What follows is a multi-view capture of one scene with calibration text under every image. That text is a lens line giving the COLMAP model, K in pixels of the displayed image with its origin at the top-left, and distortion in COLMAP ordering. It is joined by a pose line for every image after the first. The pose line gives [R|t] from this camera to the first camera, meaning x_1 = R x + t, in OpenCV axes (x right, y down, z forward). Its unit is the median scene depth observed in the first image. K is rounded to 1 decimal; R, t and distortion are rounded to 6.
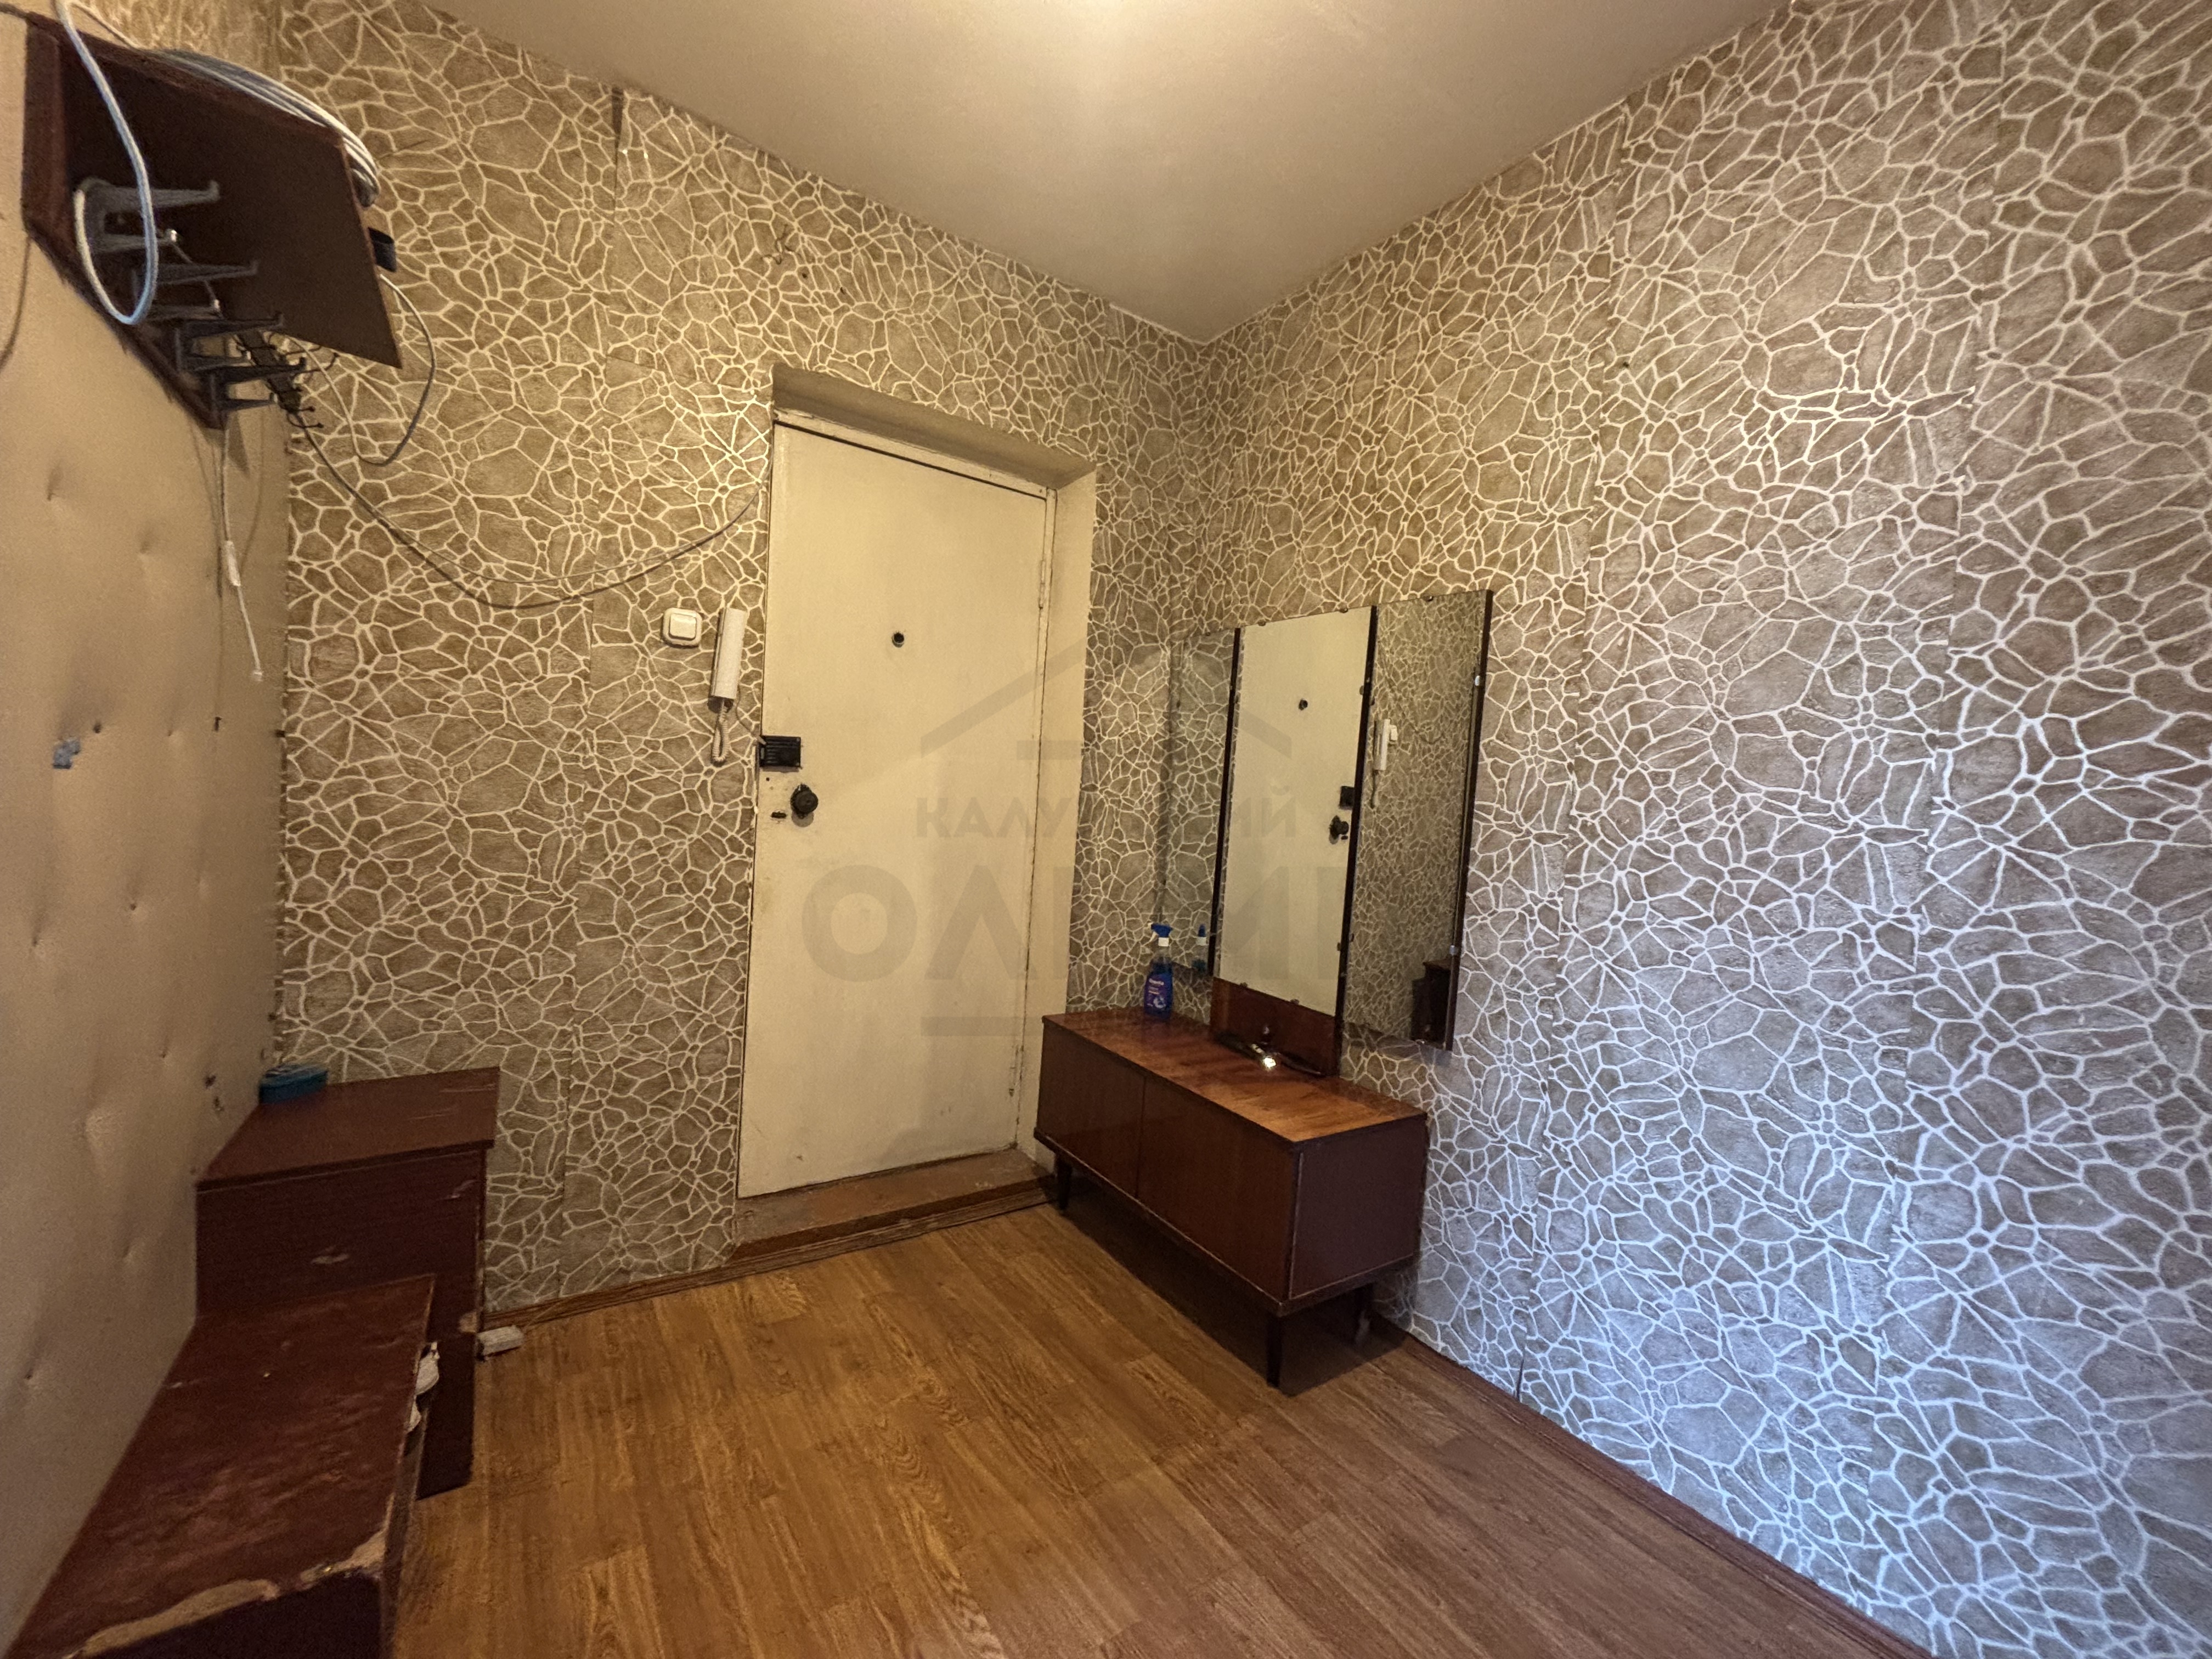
lens RADIAL K [[896.0, 0, 1101.5], [0, 896.0, 836.4], [0, 0, 1]] dist [-0.002312, 0.001263]
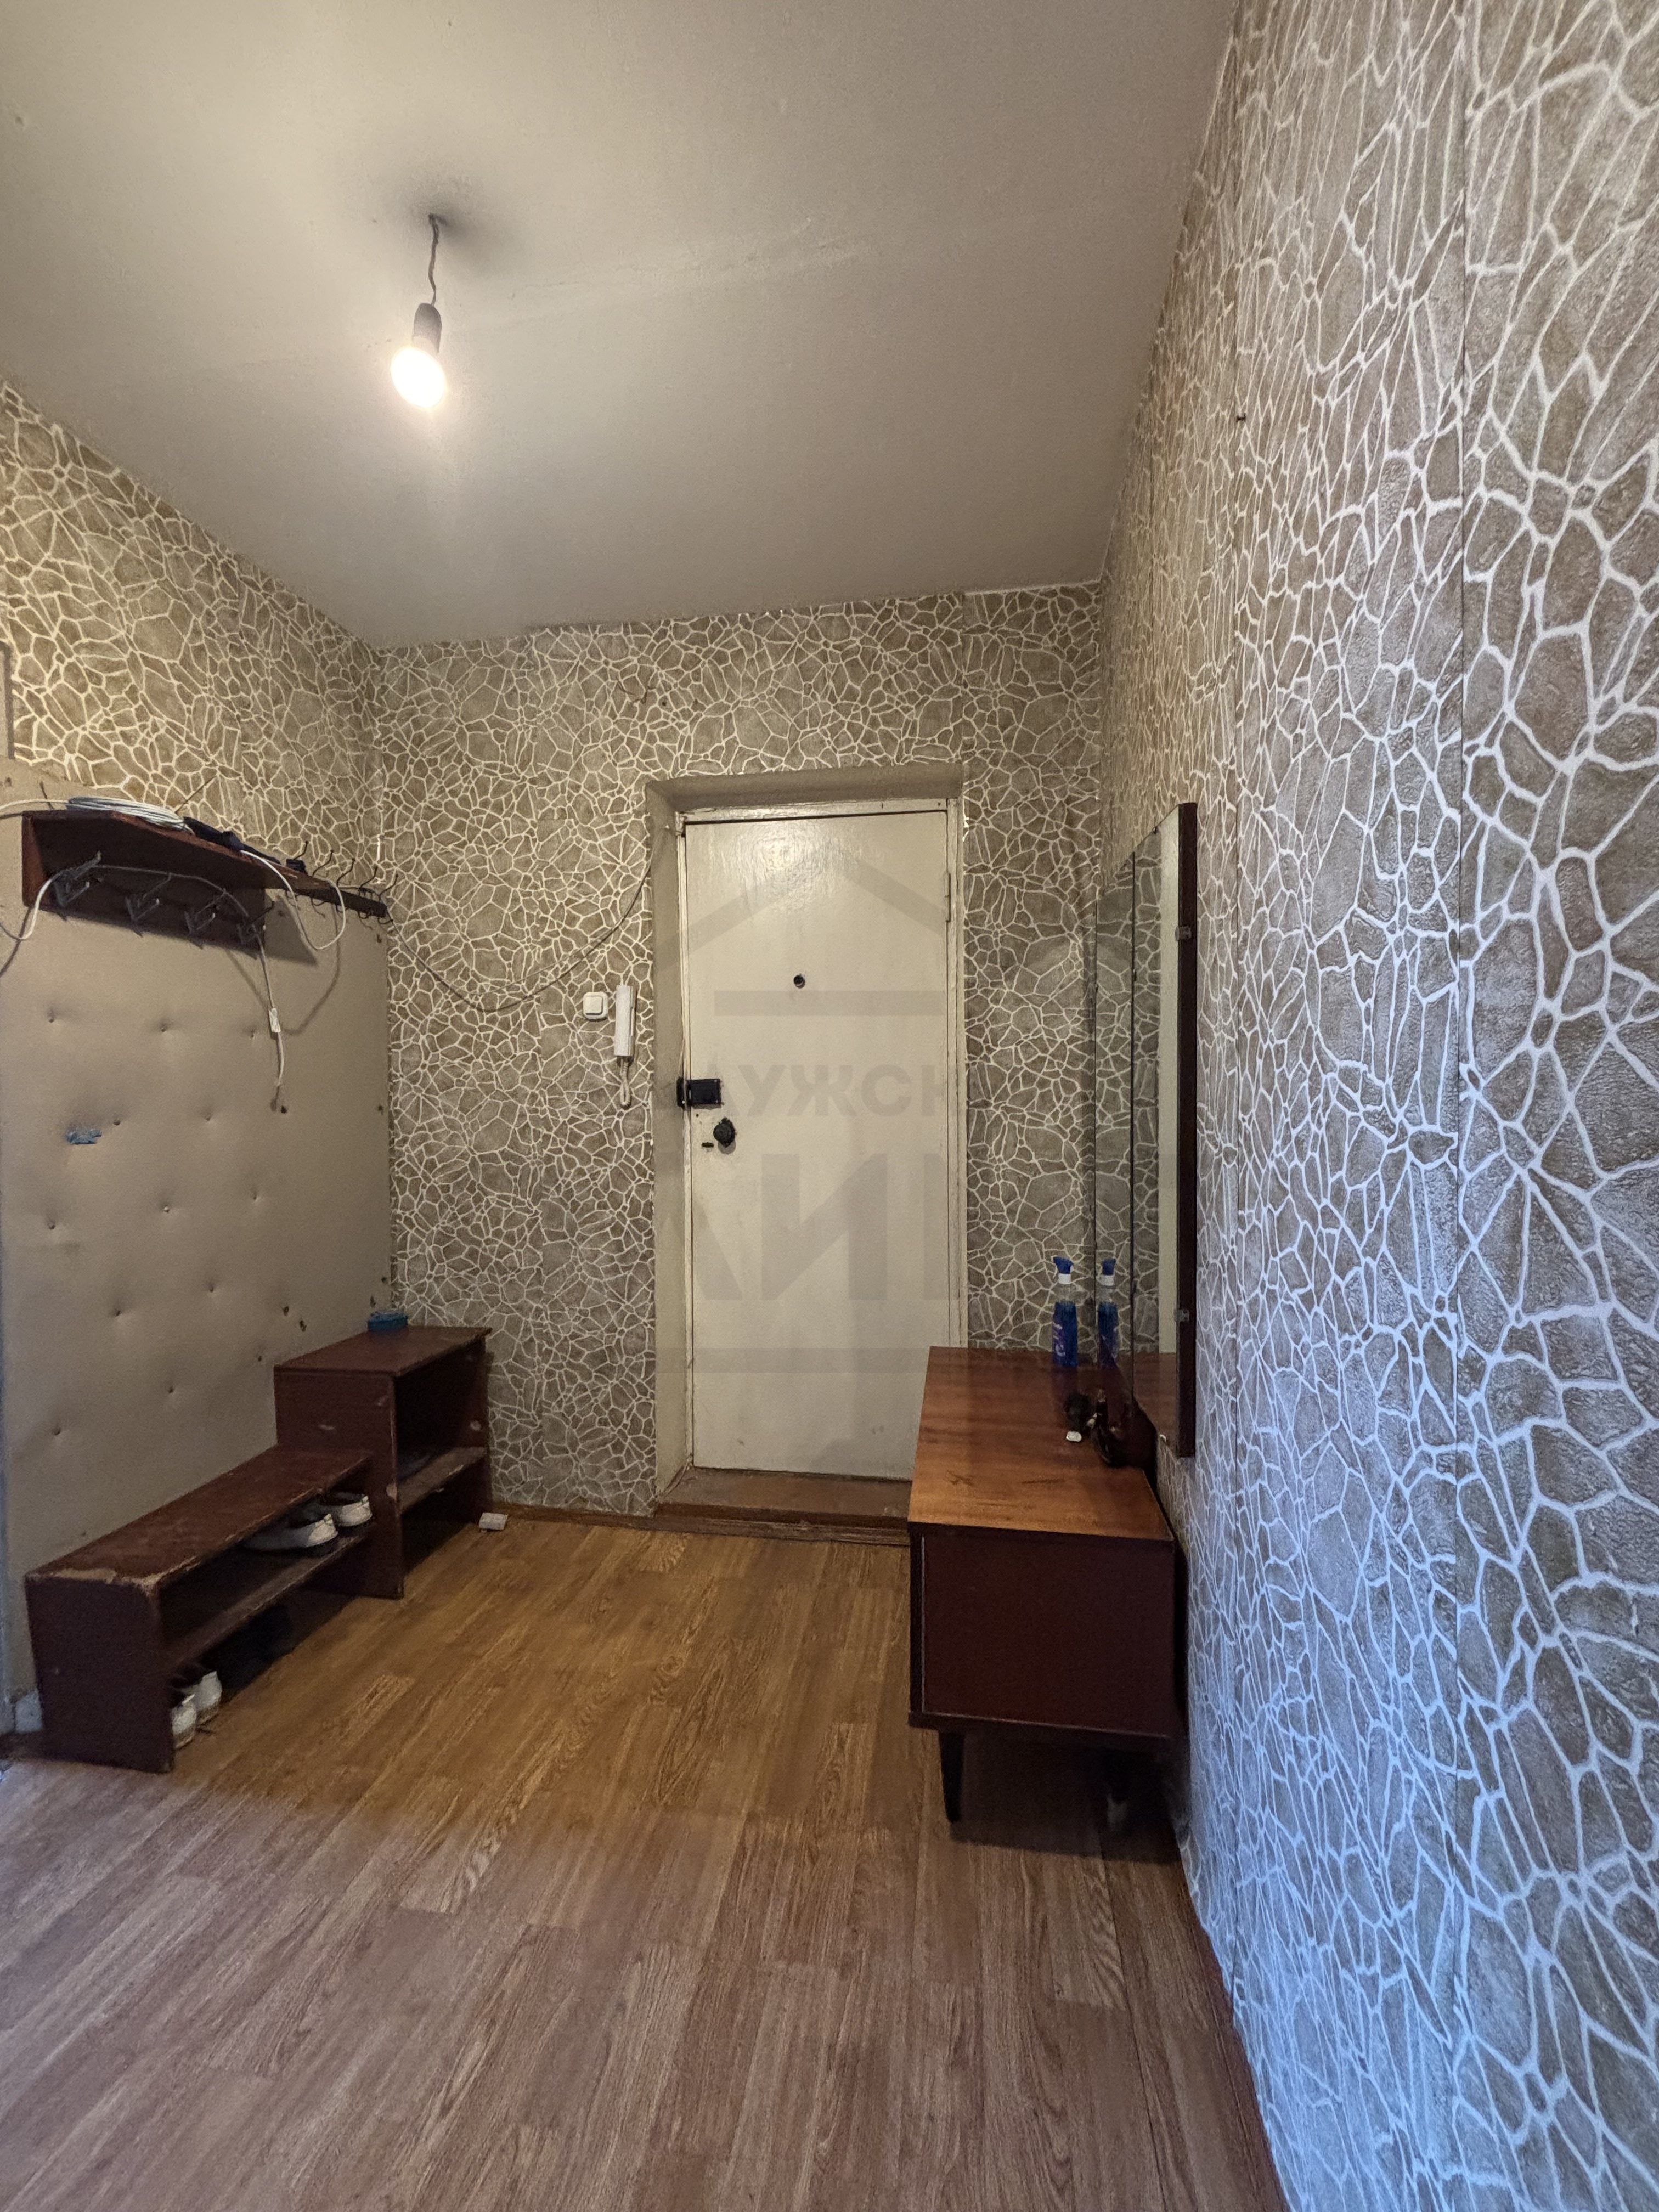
lens RADIAL K [[896.0, 0, 825.9], [0, 896.0, 1116.8], [0, 0, 1]] dist [-0.002312, 0.001263]
pose [[0.728617, -0.048785, -0.683181, 0.677754], [0.021719, 0.998604, -0.048145, -0.000731], [0.684576, 0.020242, 0.728660, 0.290164]]
